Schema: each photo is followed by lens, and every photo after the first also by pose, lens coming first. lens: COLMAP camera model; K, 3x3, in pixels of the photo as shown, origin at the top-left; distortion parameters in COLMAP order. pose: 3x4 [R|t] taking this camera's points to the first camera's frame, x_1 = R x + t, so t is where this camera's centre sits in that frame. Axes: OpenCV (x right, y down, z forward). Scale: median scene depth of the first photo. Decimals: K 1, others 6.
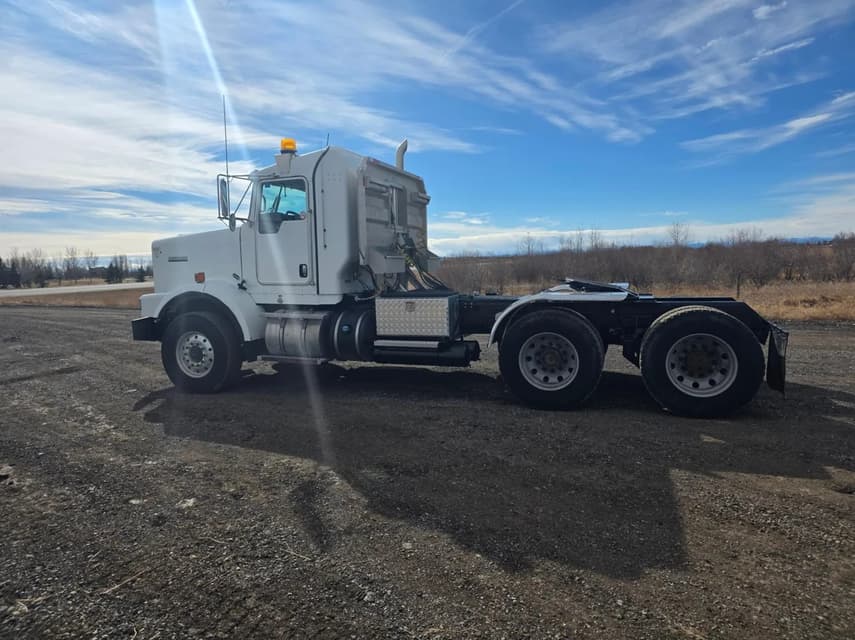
lens RADIAL K [[570.4, 0, 423.7], [0, 570.4, 319.9], [0, 0, 1]] dist [0.054766, -0.040263]
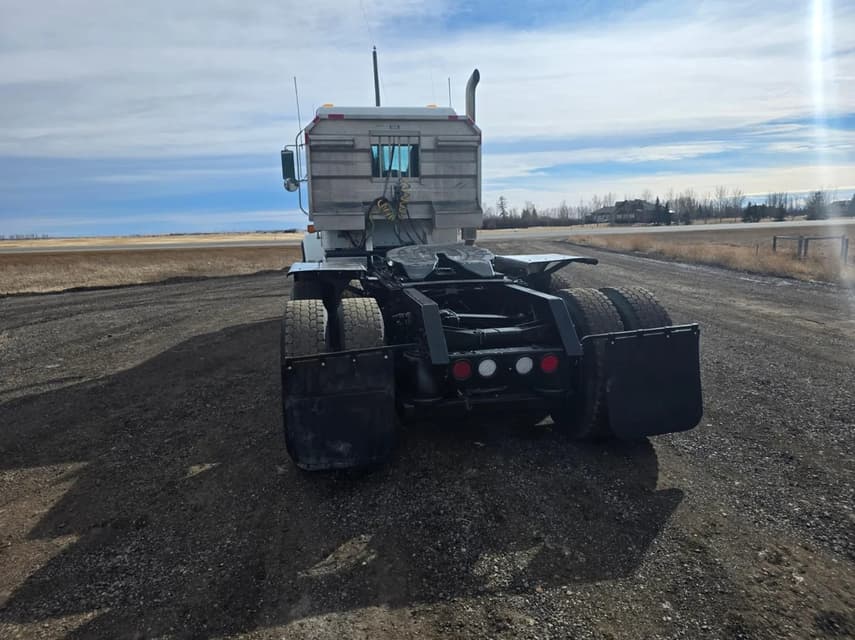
lens RADIAL K [[570.1, 0, 413.1], [0, 570.1, 319.3], [0, 0, 1]] dist [0.064230, -0.062631]
pose [[0.498347, 0.162232, -0.851664, 0.851283], [-0.073727, 0.986708, 0.144816, -0.079576], [0.863837, -0.009378, 0.503684, 0.587059]]
